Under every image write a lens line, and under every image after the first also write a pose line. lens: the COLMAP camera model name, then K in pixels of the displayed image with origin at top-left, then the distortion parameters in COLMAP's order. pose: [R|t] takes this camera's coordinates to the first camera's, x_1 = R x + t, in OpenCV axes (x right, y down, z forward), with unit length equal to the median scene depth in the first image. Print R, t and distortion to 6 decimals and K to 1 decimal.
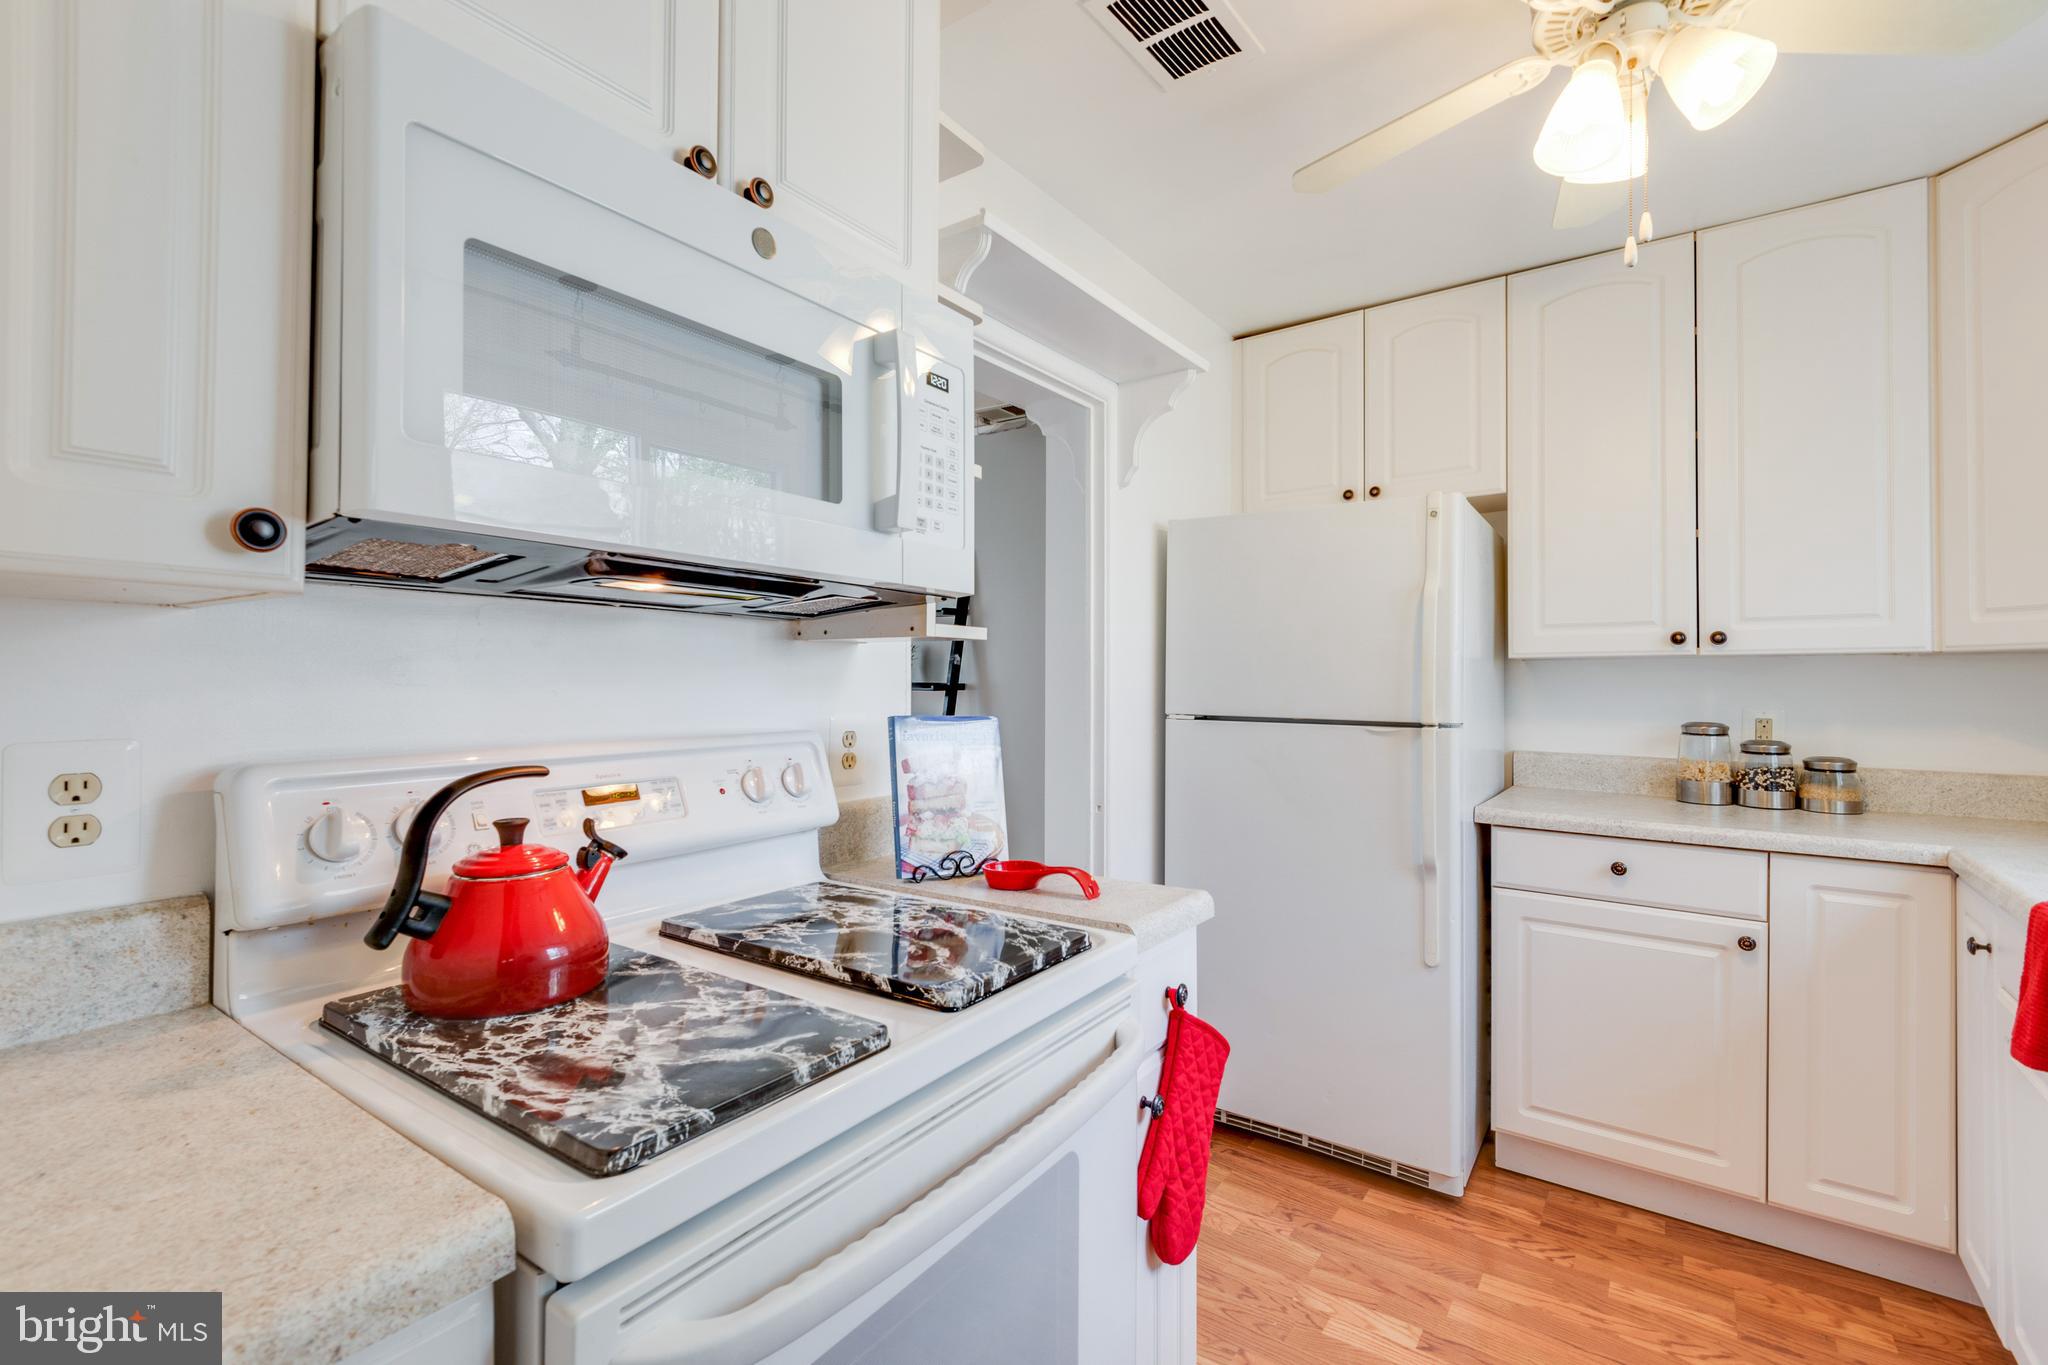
lens RADIAL K [[928.1, 0, 1021.5], [0, 928.1, 659.2], [0, 0, 1]] dist [0.015201, 0.000285]
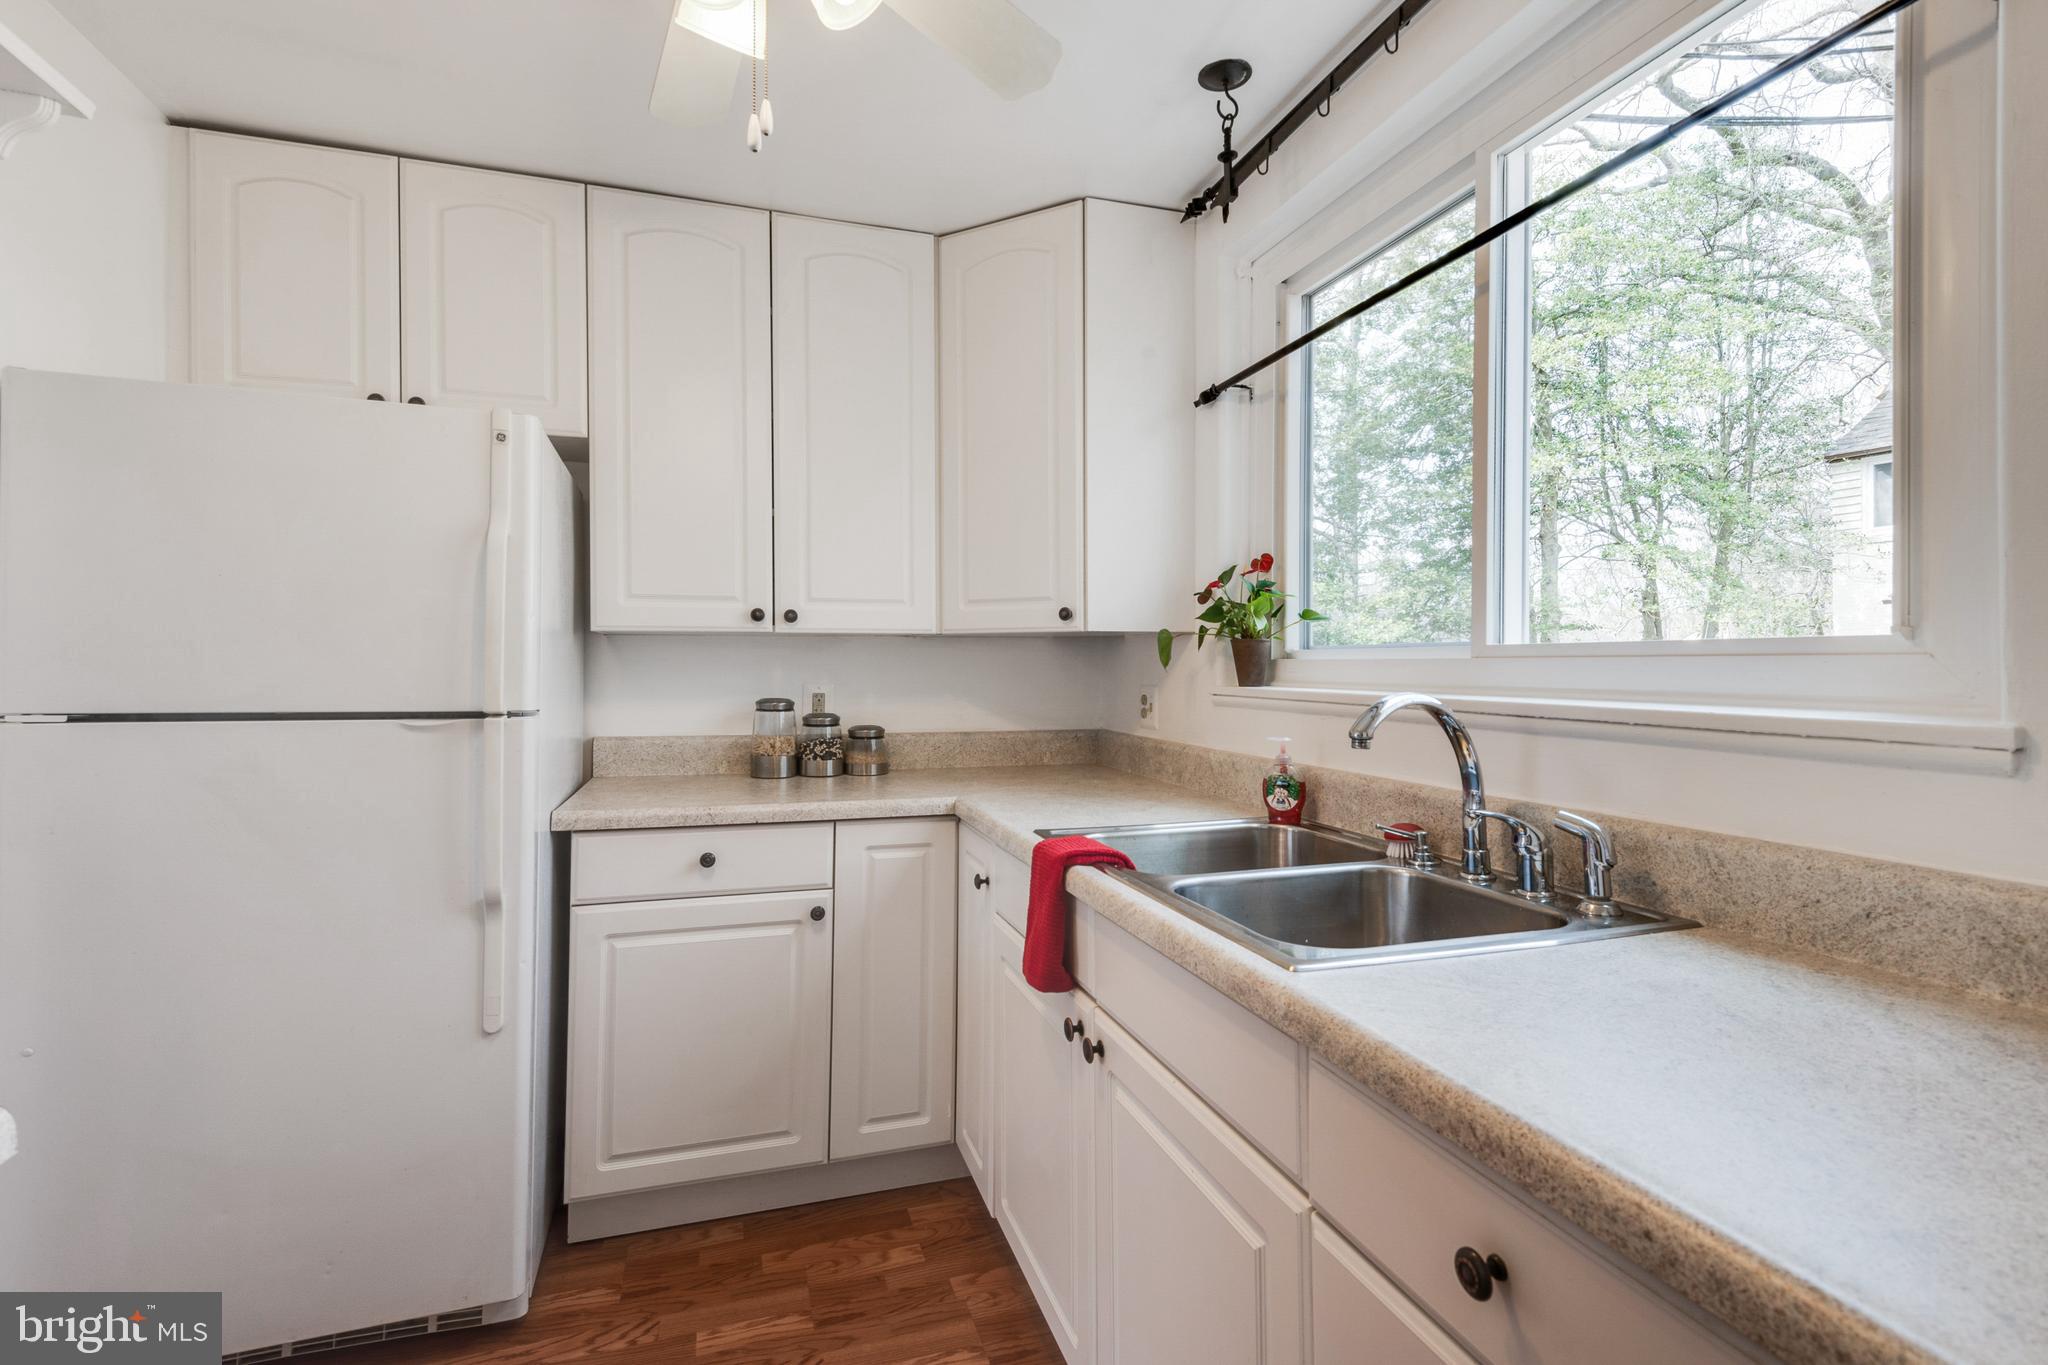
lens RADIAL K [[928.1, 0, 1021.5], [0, 928.1, 659.2], [0, 0, 1]] dist [0.015201, 0.000285]
pose [[0.595175, 0.001151, 0.803595, 0.081121], [-0.017299, 0.999786, 0.011380, 0.009584], [-0.803410, -0.020675, 0.595068, 0.199656]]
